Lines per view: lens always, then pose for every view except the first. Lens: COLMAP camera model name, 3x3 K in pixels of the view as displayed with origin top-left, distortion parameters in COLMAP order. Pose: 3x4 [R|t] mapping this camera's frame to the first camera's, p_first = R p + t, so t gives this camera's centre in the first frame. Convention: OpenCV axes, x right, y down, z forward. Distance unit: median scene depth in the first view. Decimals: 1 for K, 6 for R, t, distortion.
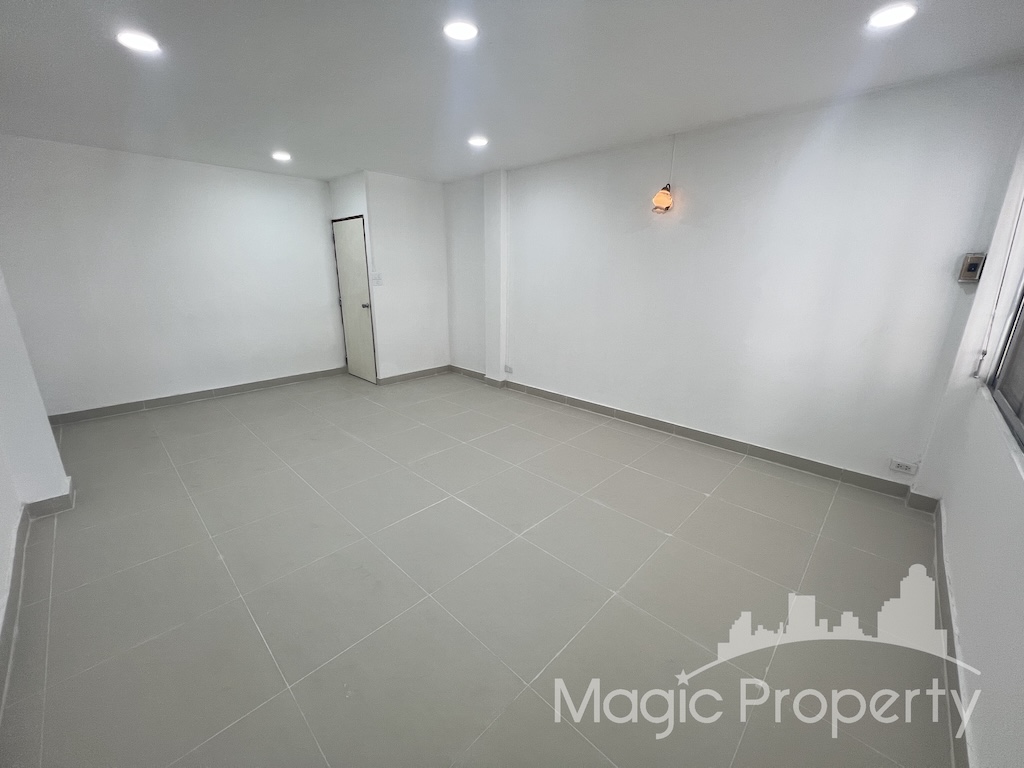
lens RADIAL K [[407.7, 0, 510.0], [0, 407.7, 381.8], [0, 0, 1]] dist [-0.006011, 0.000473]
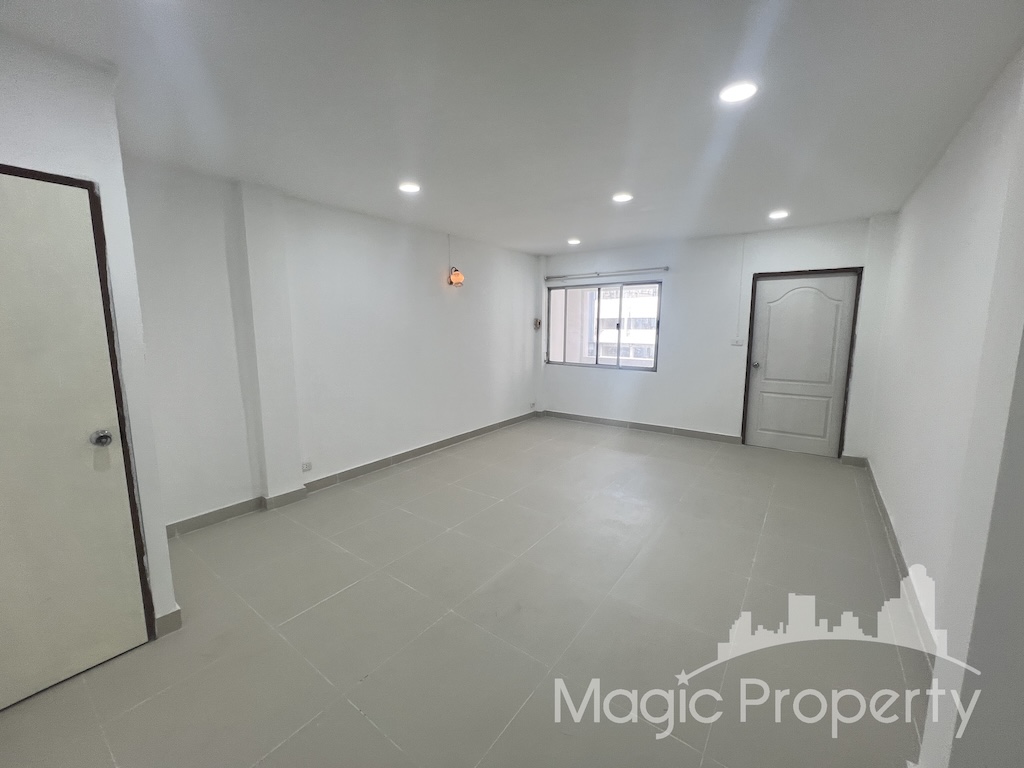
lens RADIAL K [[407.7, 0, 510.0], [0, 407.7, 381.8], [0, 0, 1]] dist [-0.006011, 0.000473]
pose [[-0.129327, -0.142941, 0.981245, -0.727016], [0.268972, 0.947399, 0.173461, -0.199169], [-0.954426, 0.286361, -0.084077, 0.691908]]
